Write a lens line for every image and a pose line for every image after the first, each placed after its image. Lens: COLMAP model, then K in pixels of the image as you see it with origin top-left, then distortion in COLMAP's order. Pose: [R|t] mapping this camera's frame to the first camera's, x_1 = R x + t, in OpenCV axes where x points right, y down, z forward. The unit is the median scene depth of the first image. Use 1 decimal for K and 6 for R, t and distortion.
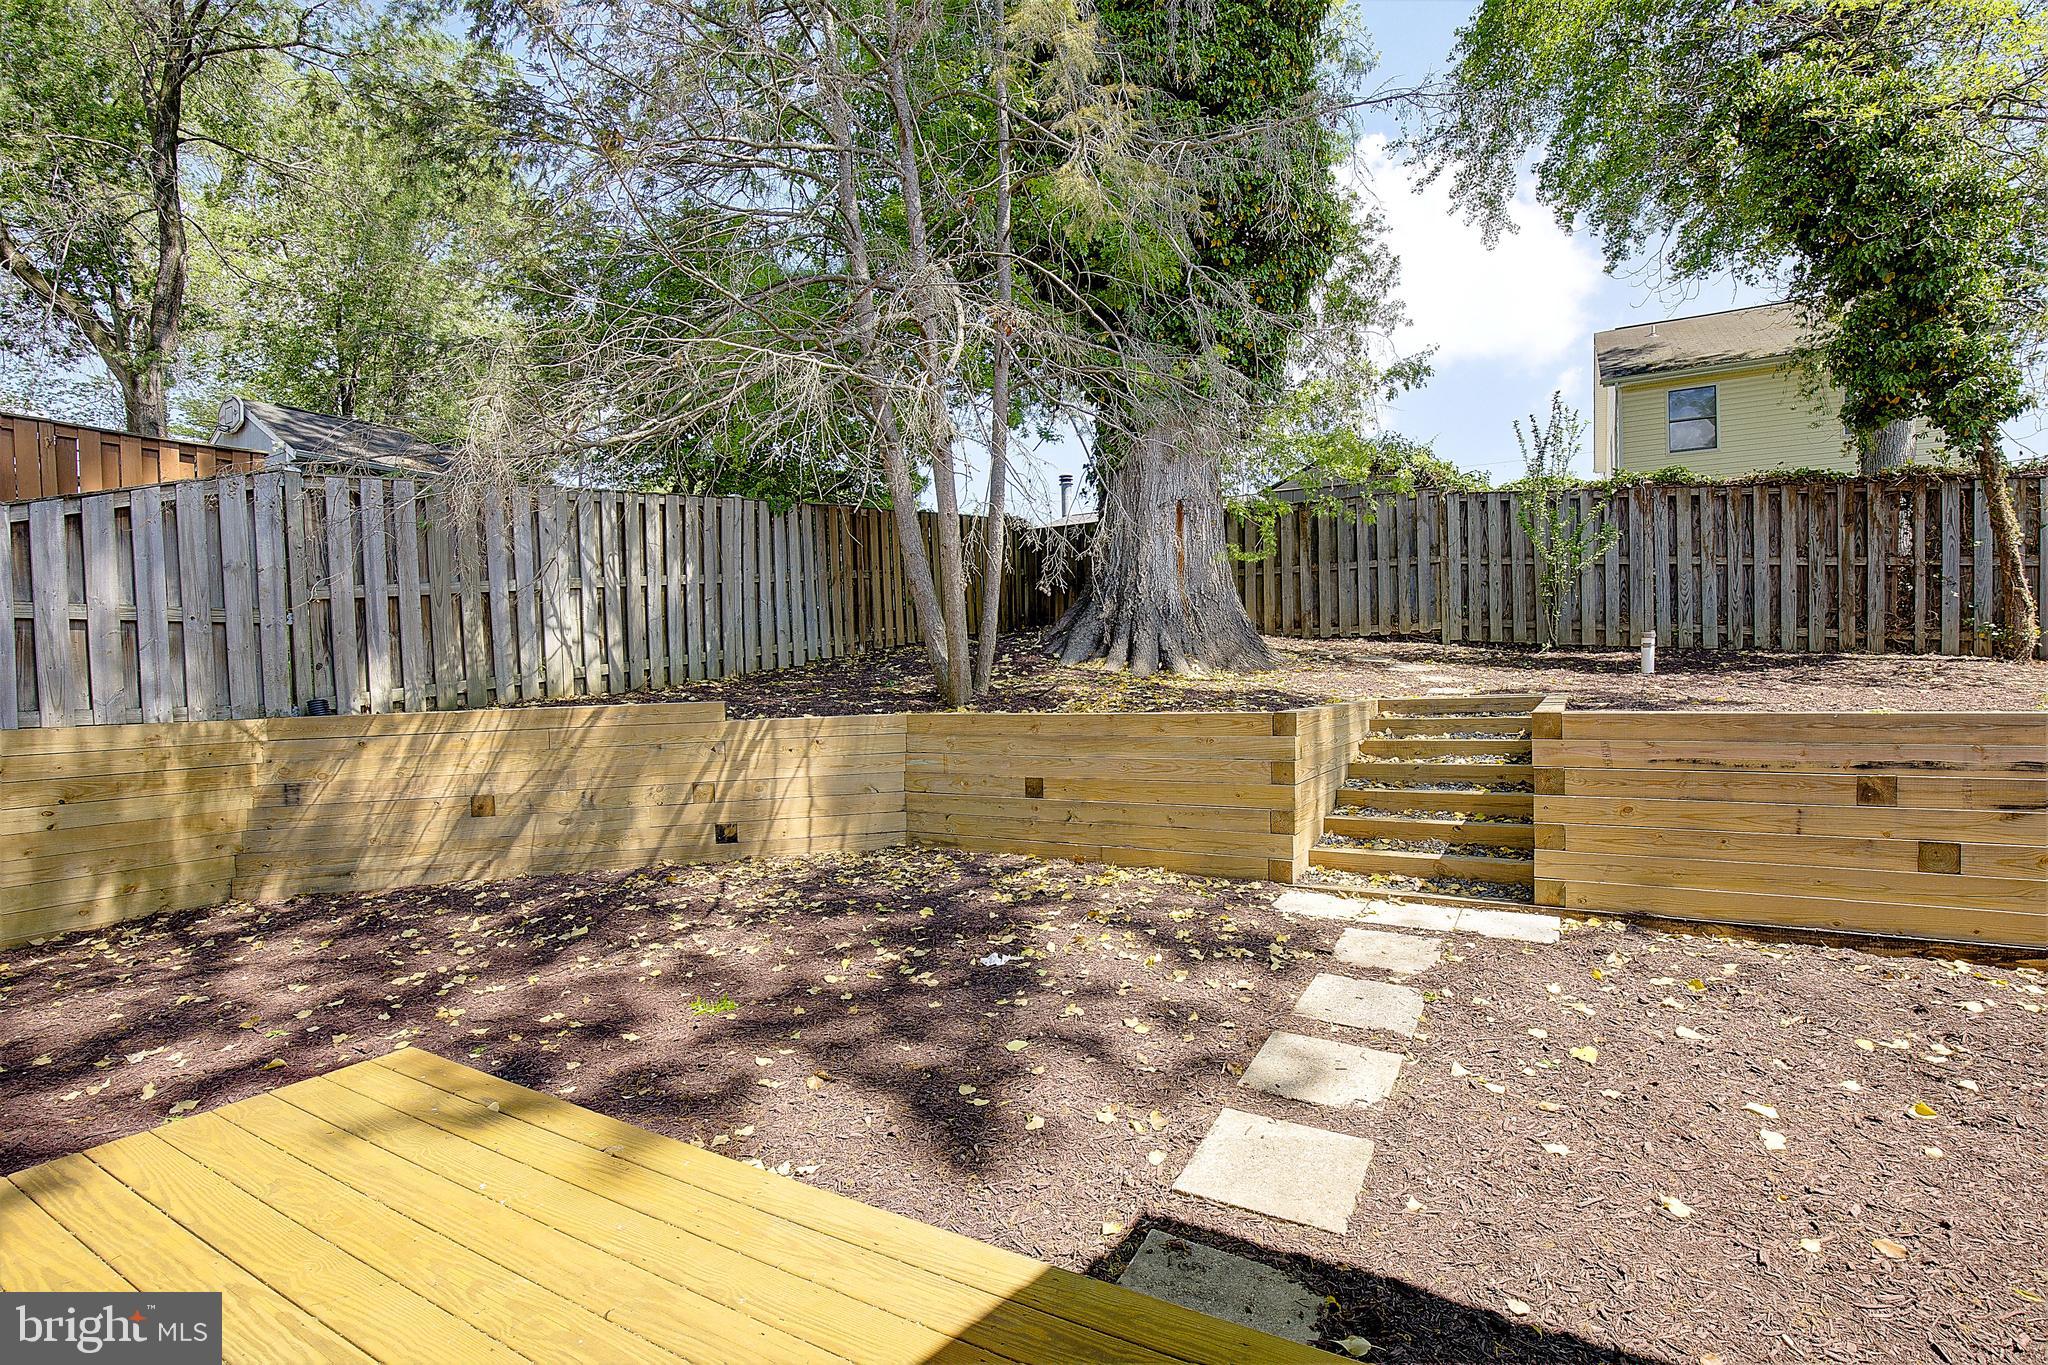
lens RADIAL K [[941.3, 0, 1019.0], [0, 941.3, 724.7], [0, 0, 1]] dist [-0.044354, 0.011591]
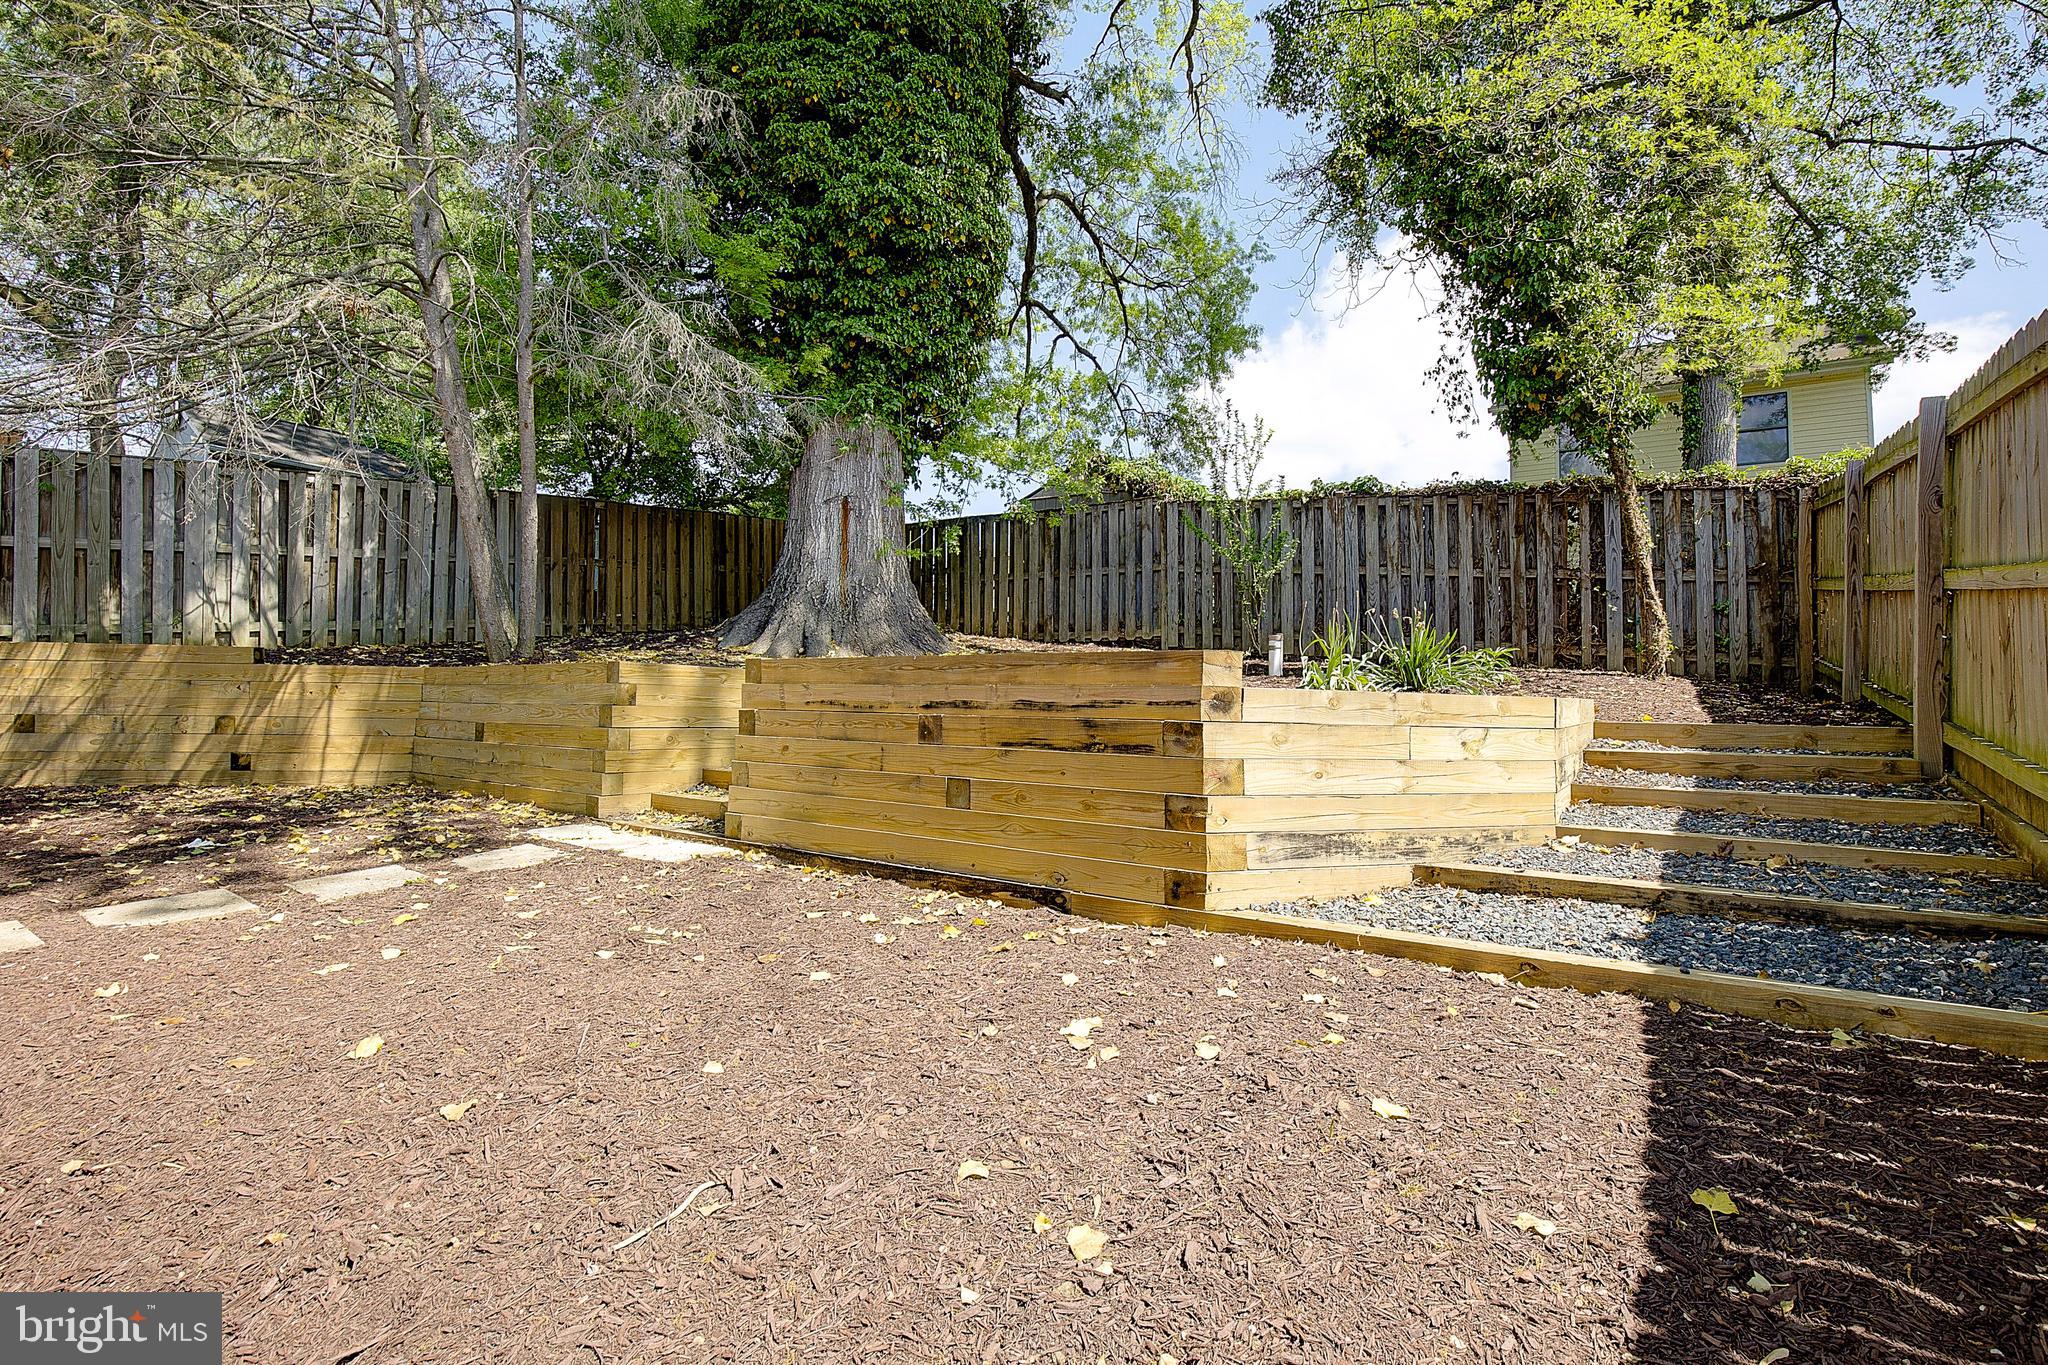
lens RADIAL K [[930.1, 0, 1024.4], [0, 930.1, 723.0], [0, 0, 1]] dist [-0.028082, 0.000056]
pose [[0.996002, 0.045887, -0.076649, 0.487111], [-0.048513, 0.998285, -0.032762, 0.040944], [0.075014, 0.036350, 0.996520, -0.017174]]
